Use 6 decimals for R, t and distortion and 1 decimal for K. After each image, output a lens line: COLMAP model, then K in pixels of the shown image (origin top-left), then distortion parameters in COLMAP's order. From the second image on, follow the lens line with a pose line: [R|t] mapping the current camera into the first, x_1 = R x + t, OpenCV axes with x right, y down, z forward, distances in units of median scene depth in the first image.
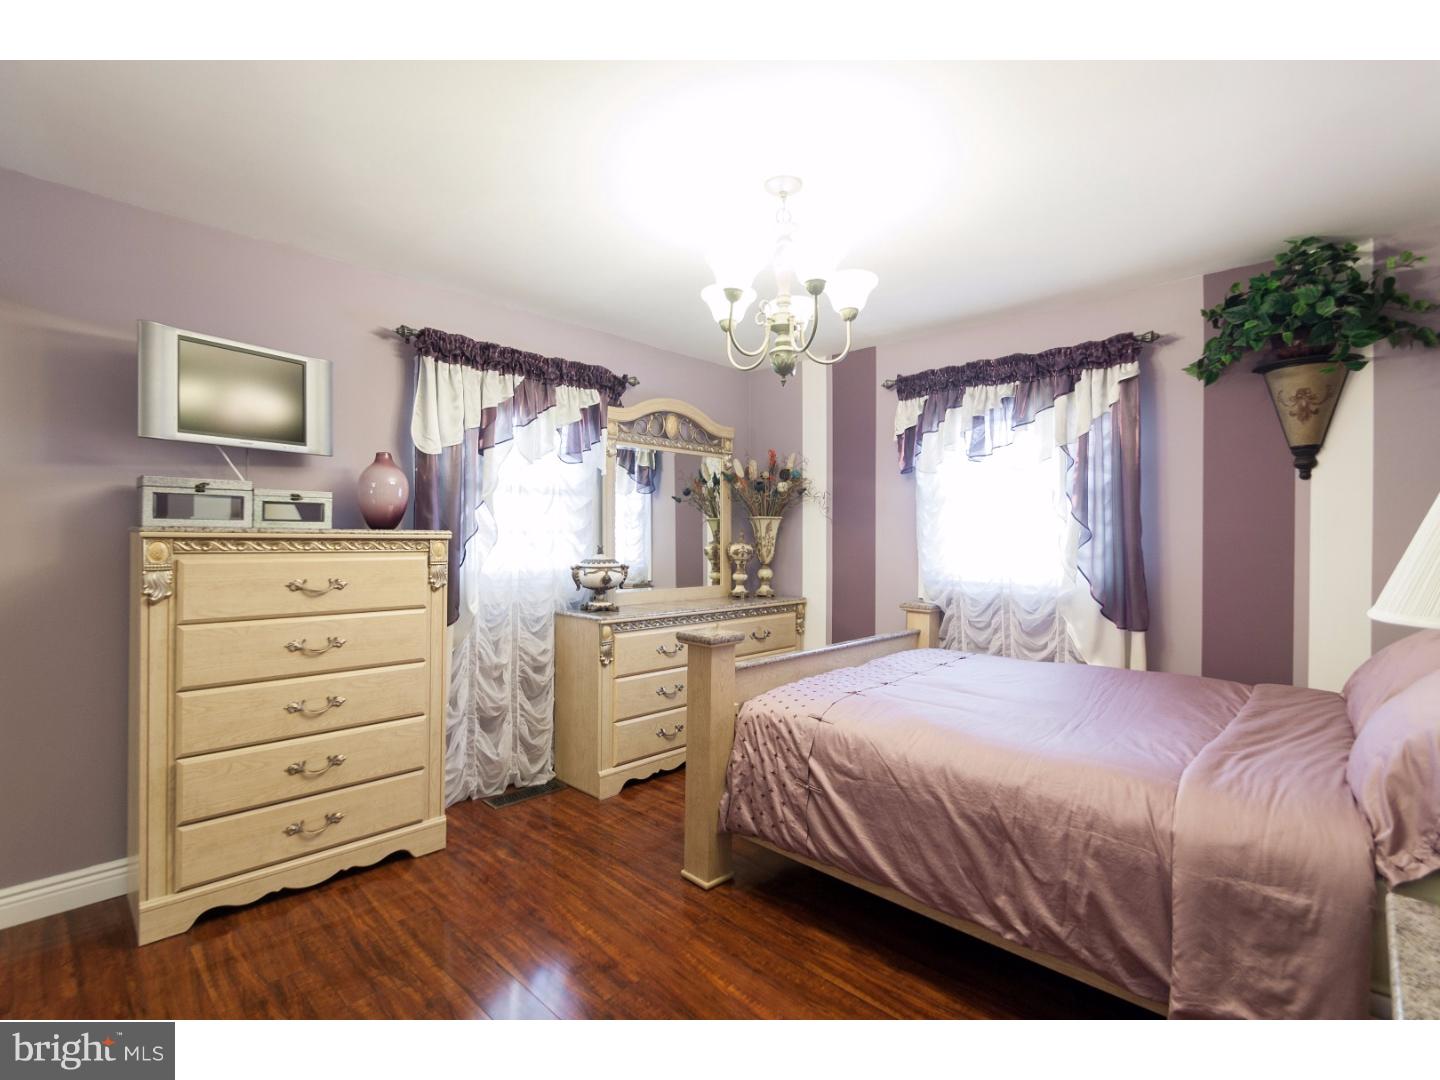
lens RADIAL K [[682.8, 0, 723.8], [0, 682.8, 540.5], [0, 0, 1]] dist [0.002507, -0.004999]
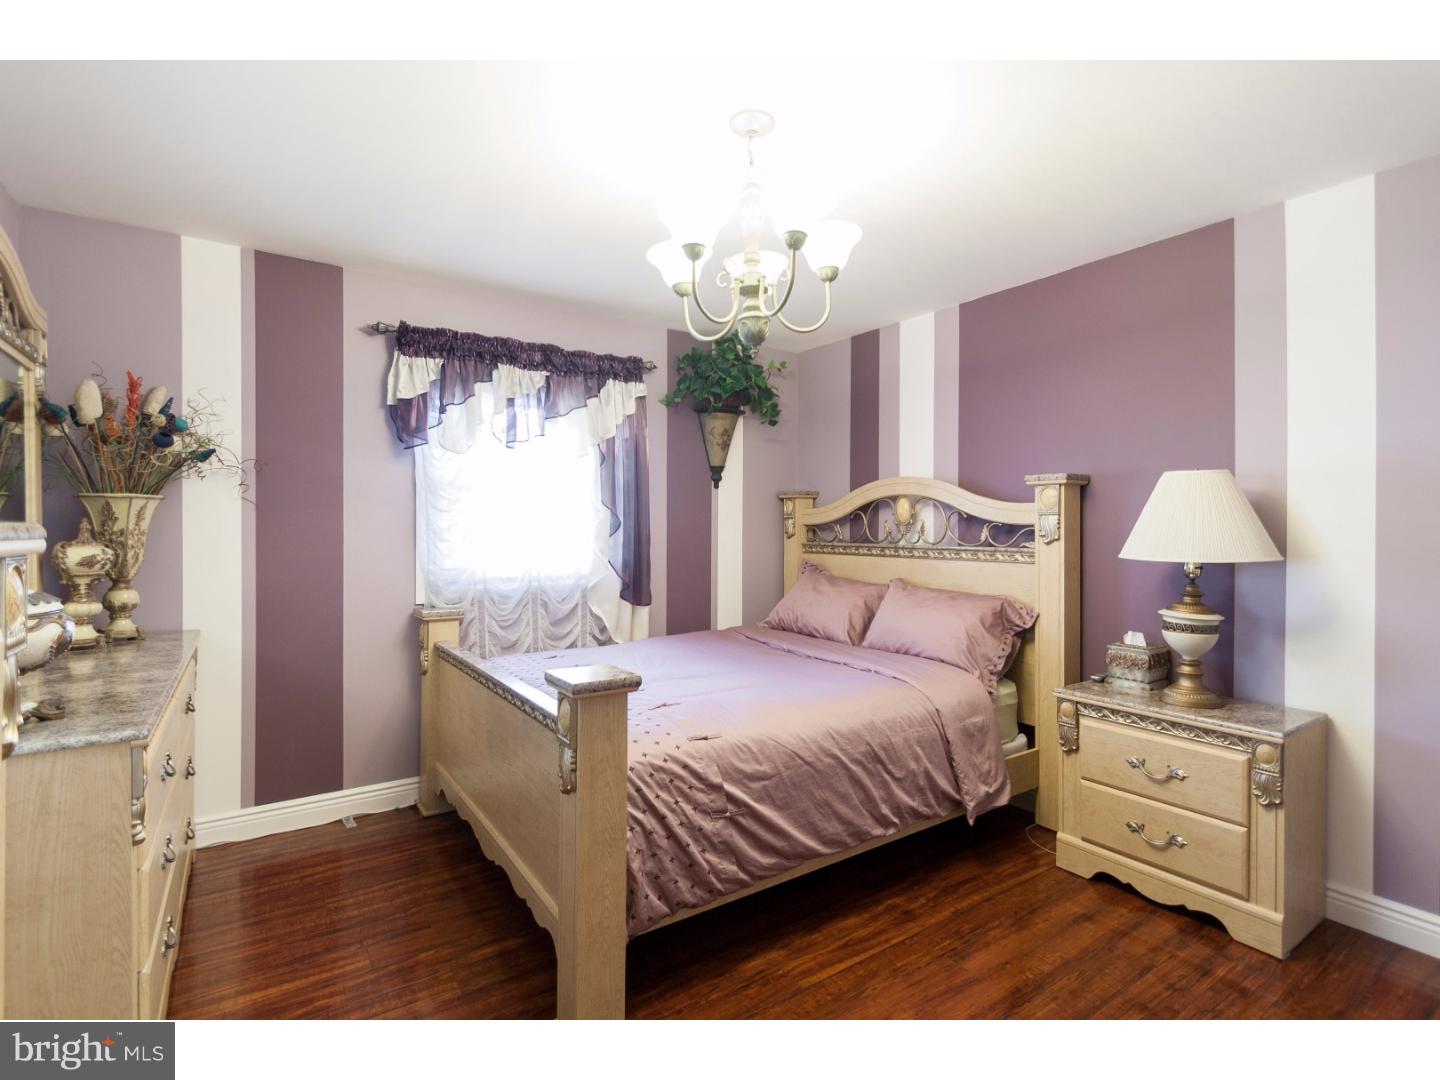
lens RADIAL K [[682.8, 0, 722.1], [0, 682.8, 527.9], [0, 0, 1]] dist [0.002507, -0.004999]
pose [[0.204625, -0.008000, 0.978808, -0.621768], [0.006480, 0.999956, 0.006818, -0.013959], [-0.978819, 0.004948, 0.204668, 0.690600]]
